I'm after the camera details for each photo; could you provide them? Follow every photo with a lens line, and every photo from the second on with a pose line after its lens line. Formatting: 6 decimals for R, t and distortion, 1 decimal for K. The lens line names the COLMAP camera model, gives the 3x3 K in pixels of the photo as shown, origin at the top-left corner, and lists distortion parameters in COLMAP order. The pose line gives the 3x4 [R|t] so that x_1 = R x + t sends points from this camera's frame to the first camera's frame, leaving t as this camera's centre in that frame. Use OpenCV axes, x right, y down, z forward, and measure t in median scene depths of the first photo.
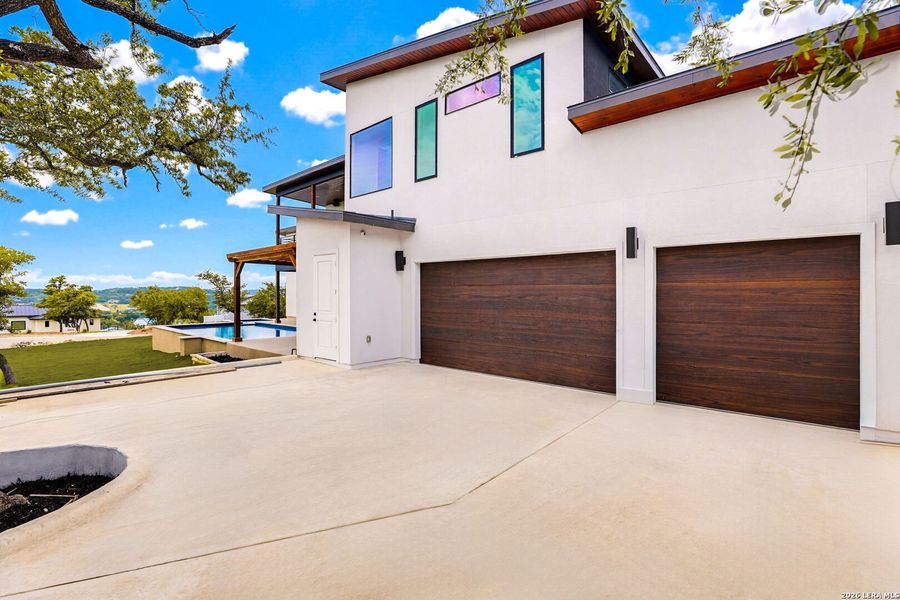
lens RADIAL K [[416.7, 0, 450.0], [0, 416.7, 300.0], [0, 0, 1]] dist [-0.021413, 0.000491]
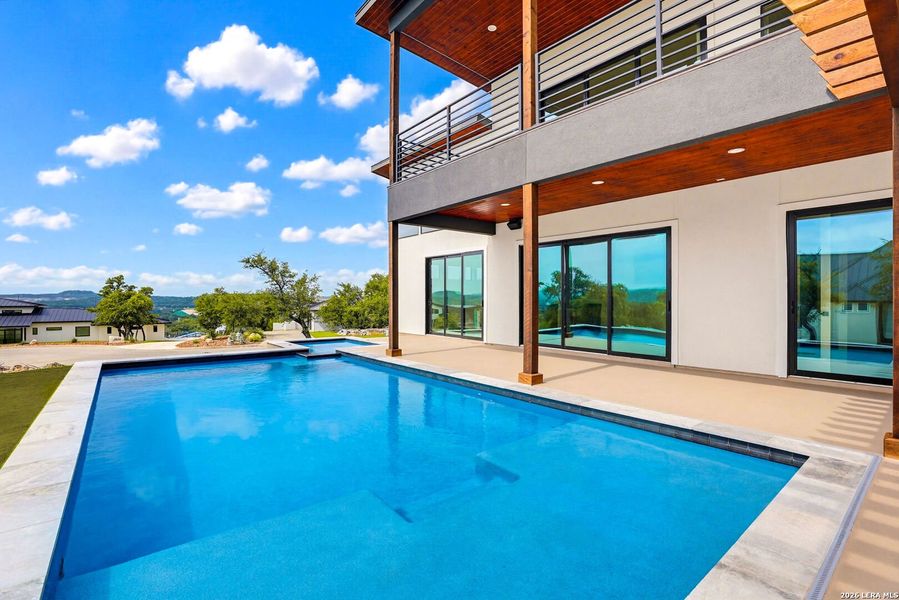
lens RADIAL K [[416.2, 0, 449.5], [0, 416.2, 300.0], [0, 0, 1]] dist [-0.021413, 0.000491]
pose [[0.987998, 0.003089, -0.154437, -0.119069], [-0.005517, 0.999868, -0.015296, 0.002238], [0.154370, 0.015964, 0.987884, 0.244617]]
